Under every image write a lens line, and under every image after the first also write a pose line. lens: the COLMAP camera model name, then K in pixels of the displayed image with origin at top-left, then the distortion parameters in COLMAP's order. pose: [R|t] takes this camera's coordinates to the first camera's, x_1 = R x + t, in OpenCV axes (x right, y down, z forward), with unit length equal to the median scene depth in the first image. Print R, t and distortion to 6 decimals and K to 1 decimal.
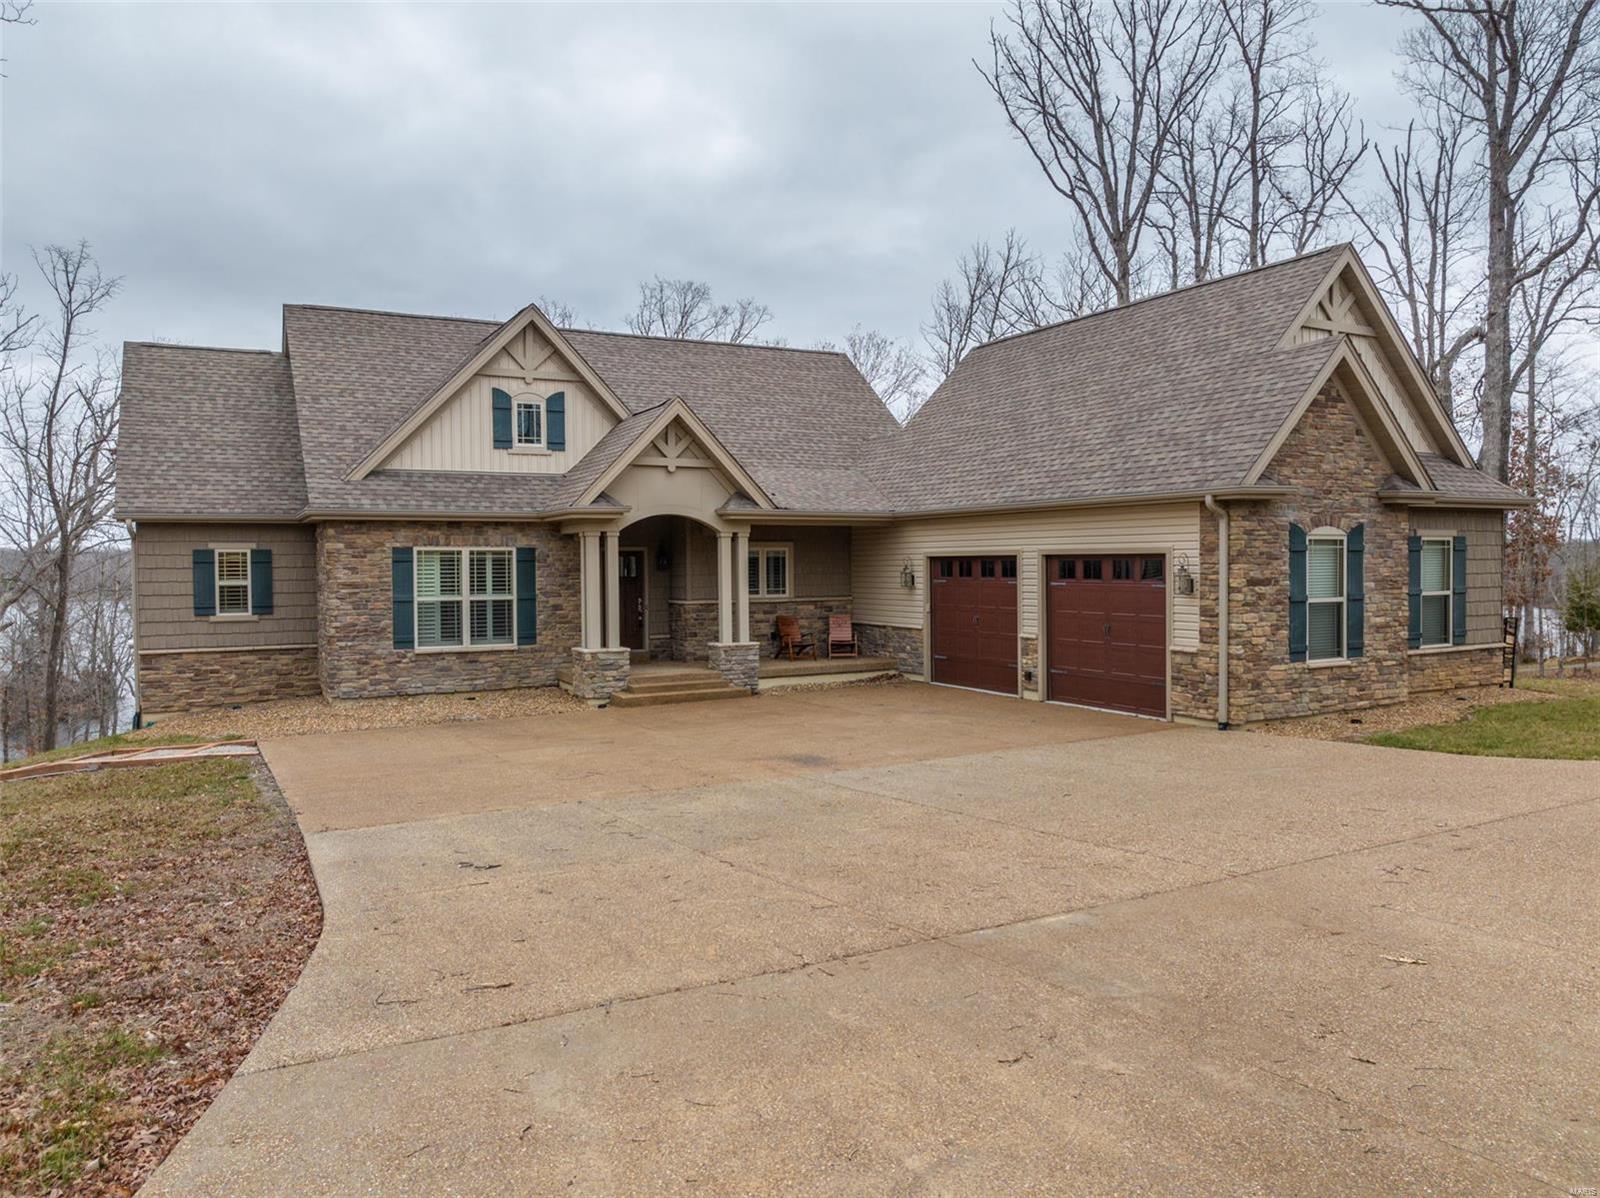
lens RADIAL K [[1102.9, 0, 800.0], [0, 1102.9, 599.0], [0, 0, 1]] dist [-0.005685, -0.001352]
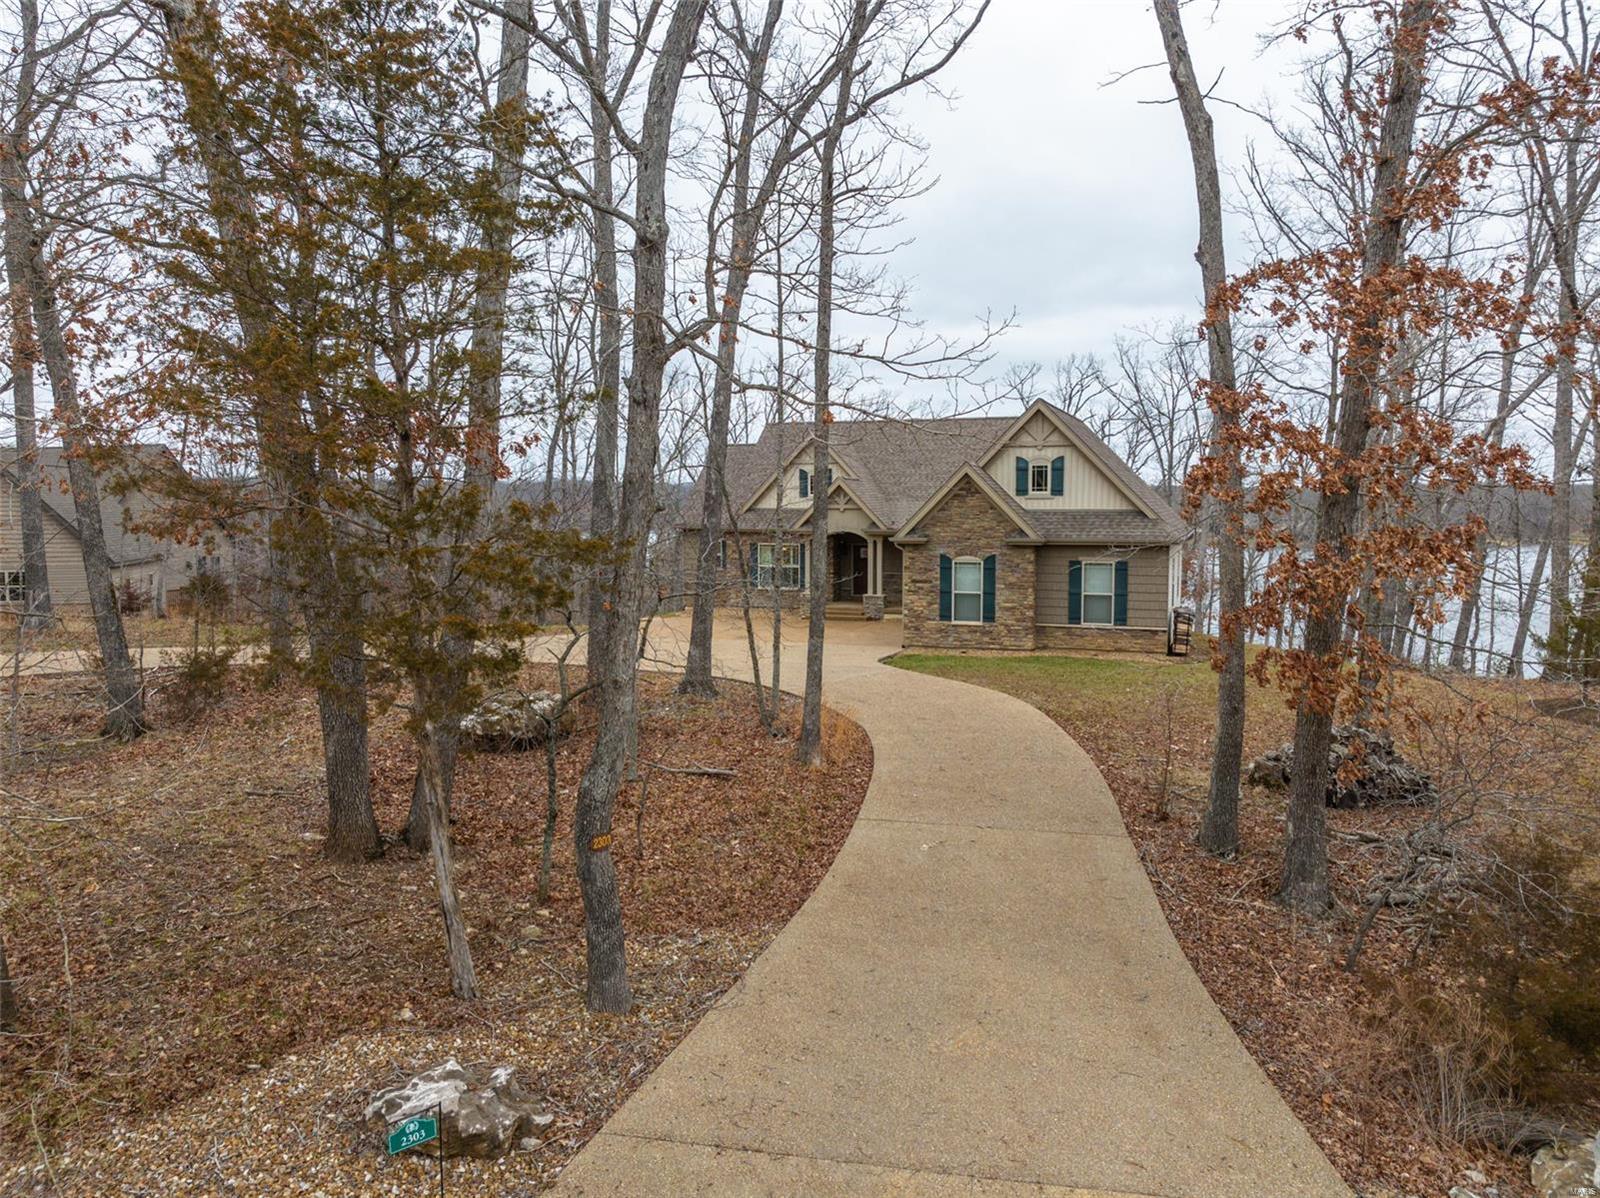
lens RADIAL K [[1102.9, 0, 800.0], [0, 1102.9, 599.0], [0, 0, 1]] dist [-0.005685, -0.001352]
pose [[0.648376, 0.040947, -0.760219, 0.705870], [-0.048560, 0.998744, 0.012379, 0.001215], [0.759770, 0.028890, 0.649549, -0.215523]]
